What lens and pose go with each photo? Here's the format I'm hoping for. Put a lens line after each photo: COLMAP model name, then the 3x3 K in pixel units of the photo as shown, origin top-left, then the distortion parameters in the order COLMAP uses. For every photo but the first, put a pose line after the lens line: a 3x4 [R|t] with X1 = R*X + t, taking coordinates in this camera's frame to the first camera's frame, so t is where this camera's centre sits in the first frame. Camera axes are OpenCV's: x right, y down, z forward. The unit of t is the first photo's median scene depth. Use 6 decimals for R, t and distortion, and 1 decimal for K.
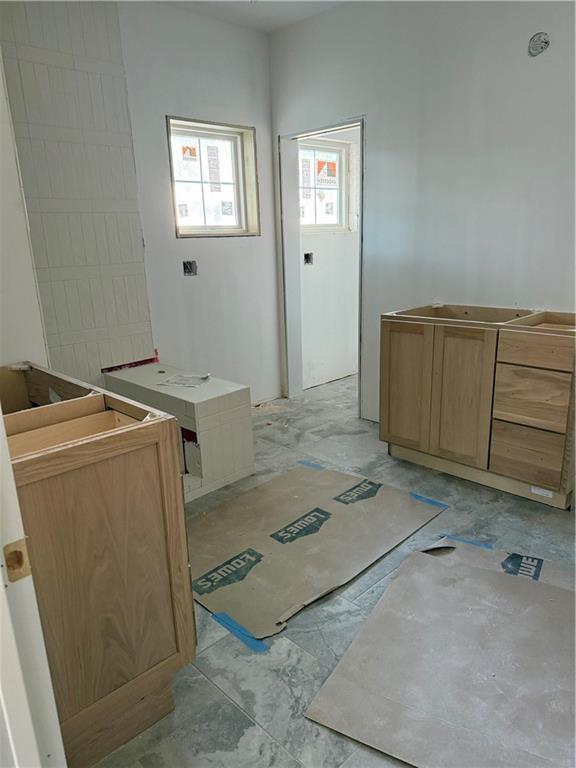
lens RADIAL K [[536.7, 0, 288.0], [0, 536.7, 384.0], [0, 0, 1]] dist [0.002743, 0.000603]
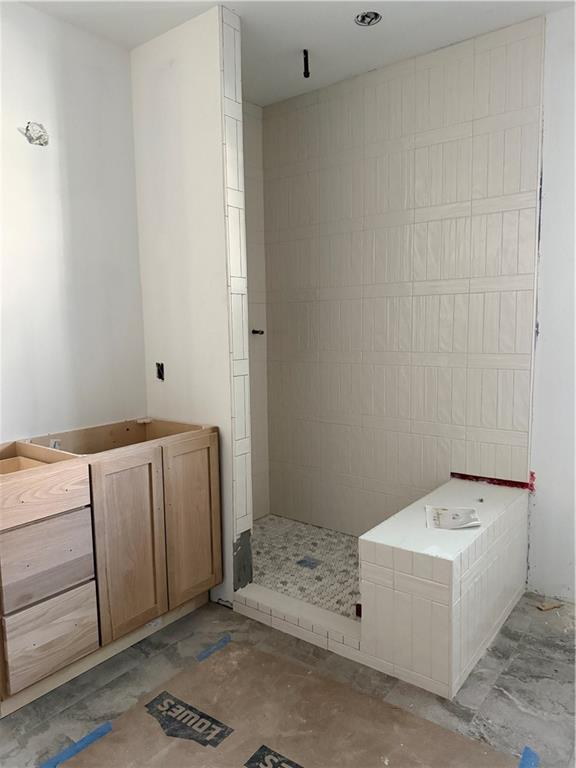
lens RADIAL K [[540.7, 0, 288.0], [0, 540.7, 384.0], [0, 0, 1]] dist [-0.003279, -0.005815]
pose [[0.141017, 0.152879, -0.978132, 0.489456], [-0.257996, 0.959541, 0.112778, -0.217210], [0.955799, 0.236451, 0.174754, 0.656380]]
